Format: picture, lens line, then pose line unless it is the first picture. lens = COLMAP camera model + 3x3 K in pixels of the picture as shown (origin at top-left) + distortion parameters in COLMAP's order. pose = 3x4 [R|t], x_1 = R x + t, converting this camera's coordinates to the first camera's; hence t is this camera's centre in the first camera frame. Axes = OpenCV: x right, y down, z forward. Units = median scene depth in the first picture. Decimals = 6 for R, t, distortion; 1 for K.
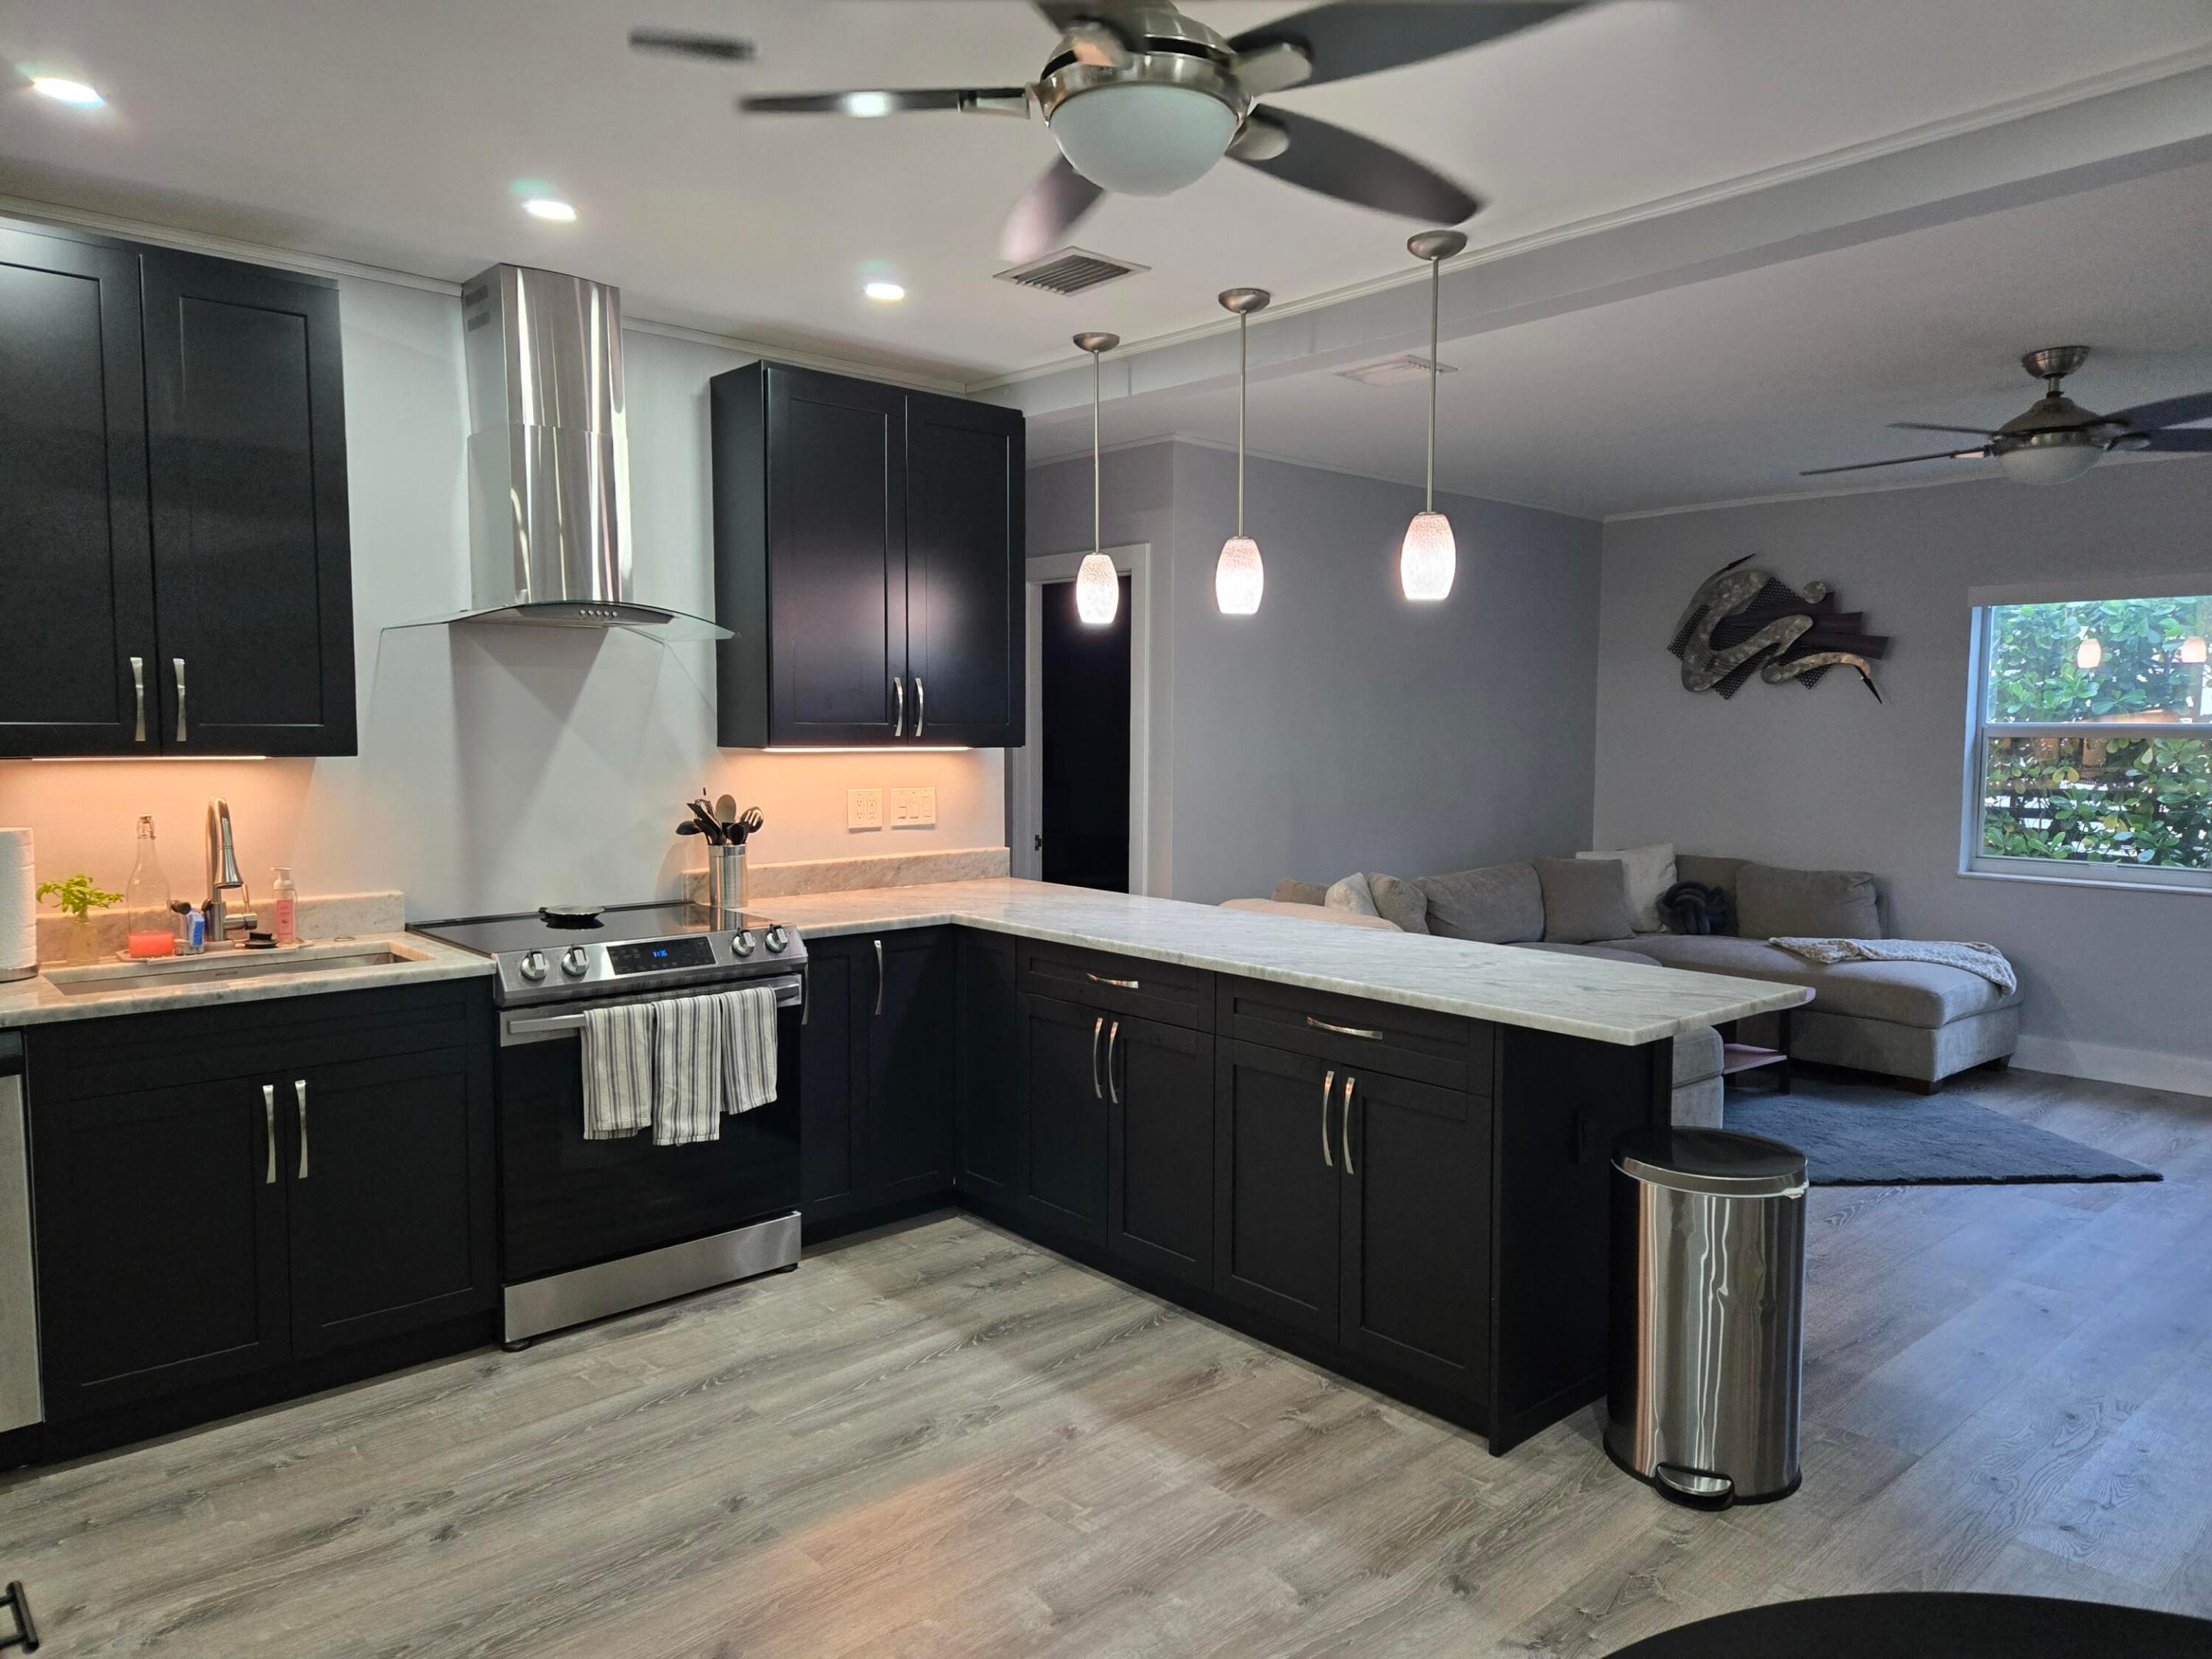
lens RADIAL K [[1476.6, 0, 1120.2], [0, 1476.6, 832.0], [0, 0, 1]] dist [0.052778, -0.021693]
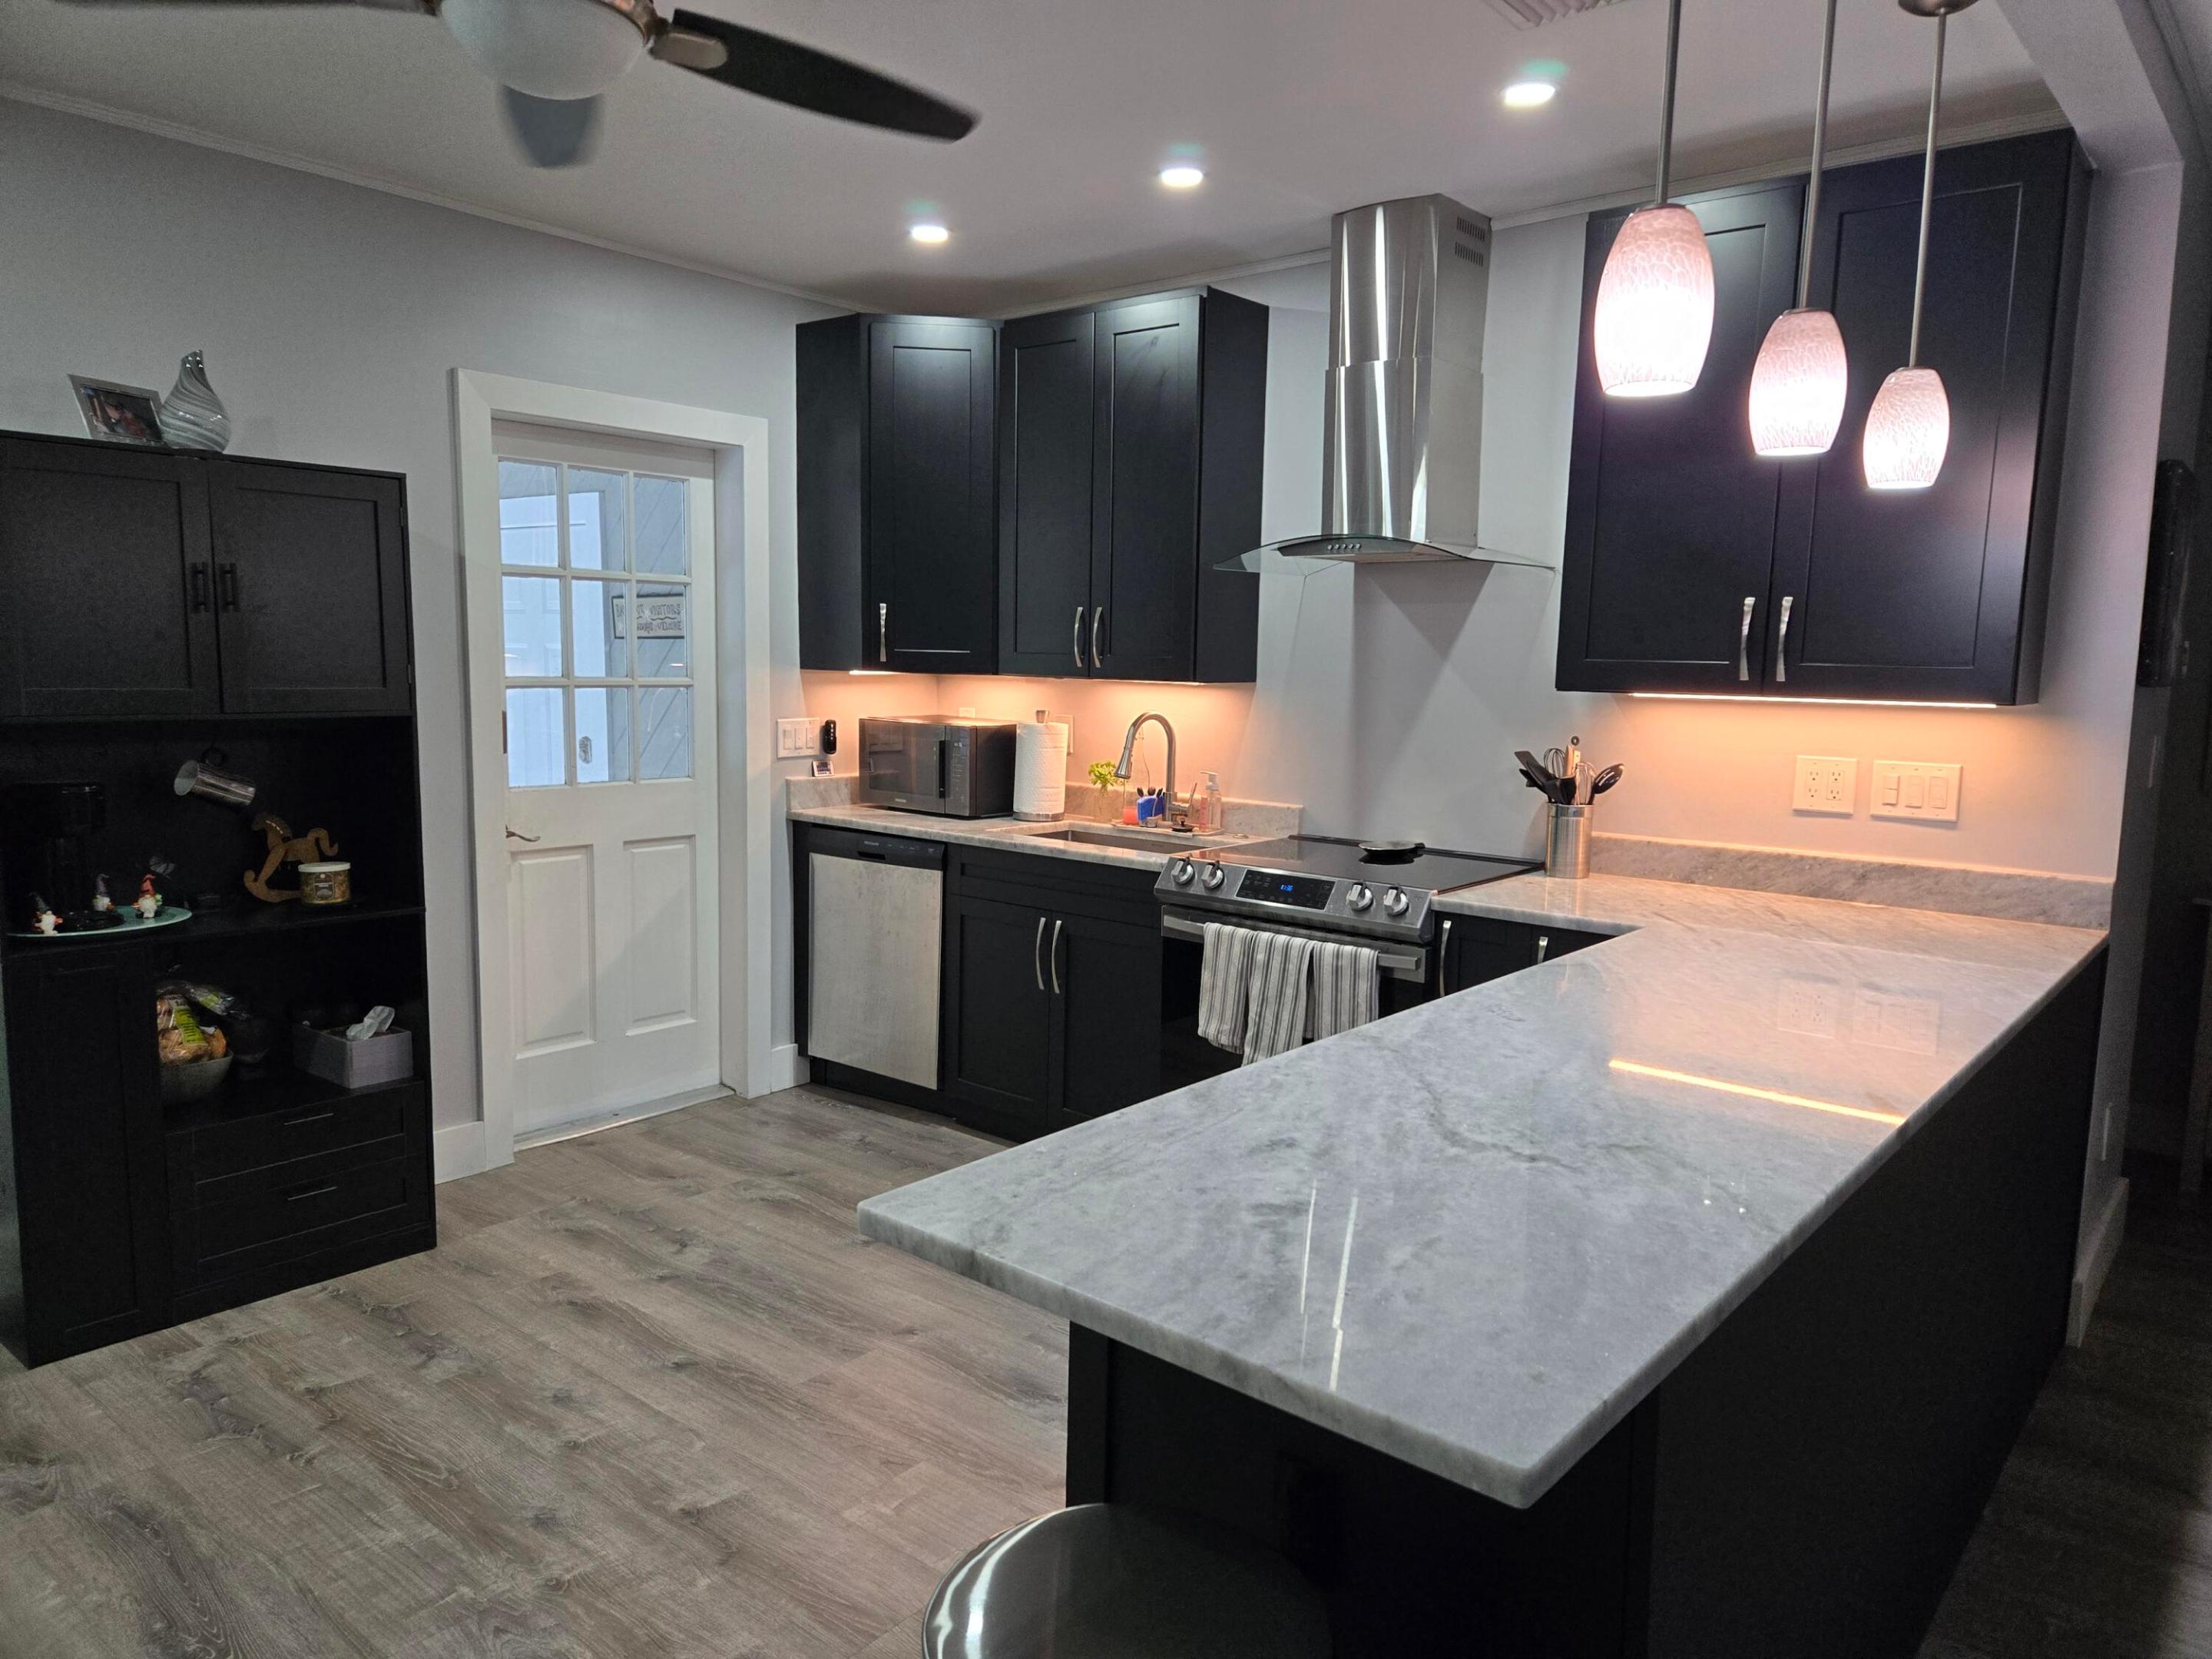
lens RADIAL K [[1476.6, 0, 1128.2], [0, 1476.6, 827.6], [0, 0, 1]] dist [0.052778, -0.021693]
pose [[0.146560, 0.118181, -0.982117, 0.626380], [-0.092085, 0.990156, 0.105406, -0.051620], [0.984906, 0.074990, 0.156000, 0.716104]]
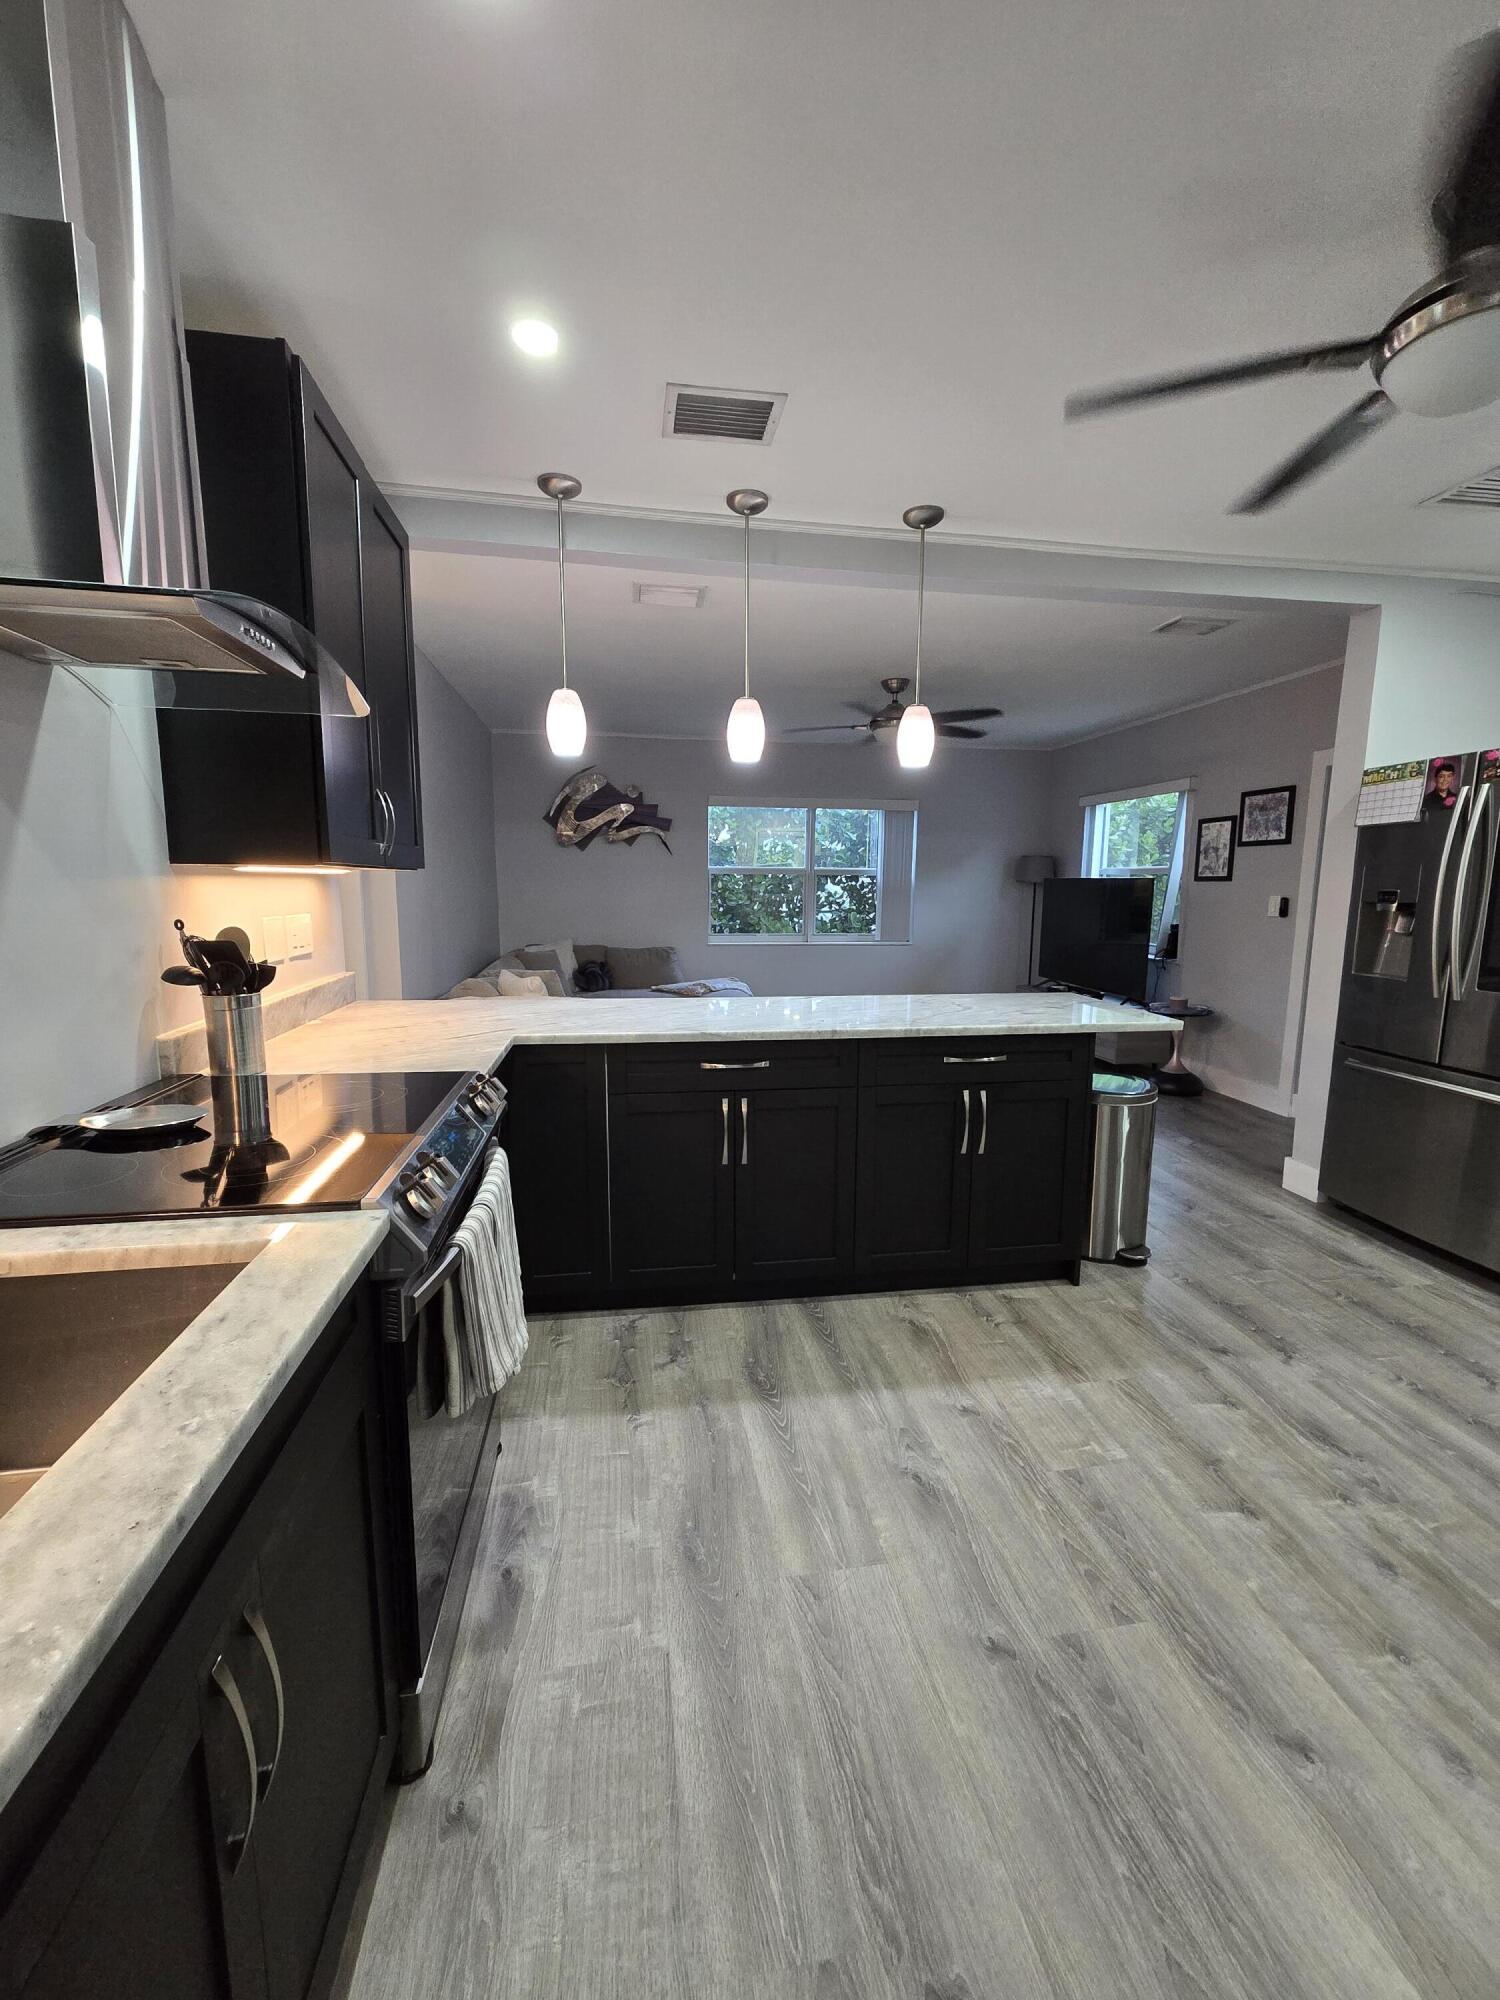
lens RADIAL K [[818.3, 0, 760.3], [0, 818.3, 998.9], [0, 0, 1]] dist [0.000465, 0.000617]
pose [[0.546130, -0.119543, 0.829127, -0.540949], [0.055289, 0.992751, 0.106717, -0.021132], [-0.835874, -0.012439, 0.548781, 0.630621]]
